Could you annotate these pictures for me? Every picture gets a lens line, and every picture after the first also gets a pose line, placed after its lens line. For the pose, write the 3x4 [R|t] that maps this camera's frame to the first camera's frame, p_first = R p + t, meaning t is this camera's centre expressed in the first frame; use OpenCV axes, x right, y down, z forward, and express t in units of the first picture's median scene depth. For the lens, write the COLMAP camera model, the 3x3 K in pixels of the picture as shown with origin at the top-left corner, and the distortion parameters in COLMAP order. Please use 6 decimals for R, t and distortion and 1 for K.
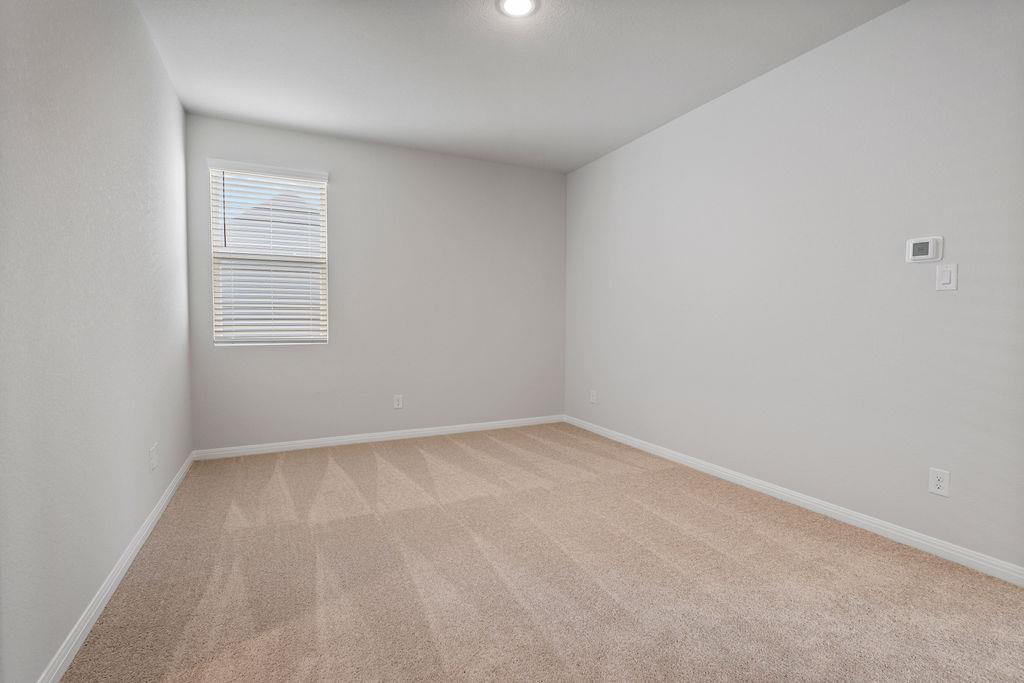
lens RADIAL K [[485.6, 0, 511.9], [0, 485.6, 351.8], [0, 0, 1]] dist [-0.000530, -0.000064]
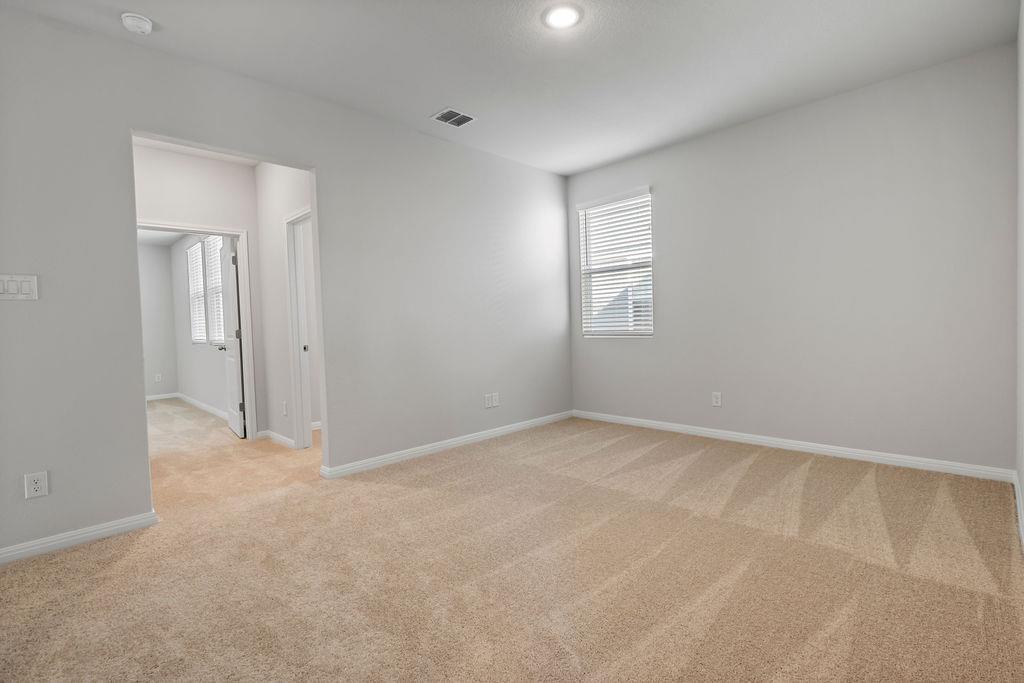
lens RADIAL K [[475.5, 0, 512.0], [0, 475.5, 341.5], [0, 0, 1]] dist [-0.001505, -0.000237]
pose [[0.309298, 0.014815, -0.950850, 0.604180], [-0.043381, 0.999058, 0.001455, 0.007007], [0.949975, 0.040799, 0.309649, 0.382808]]
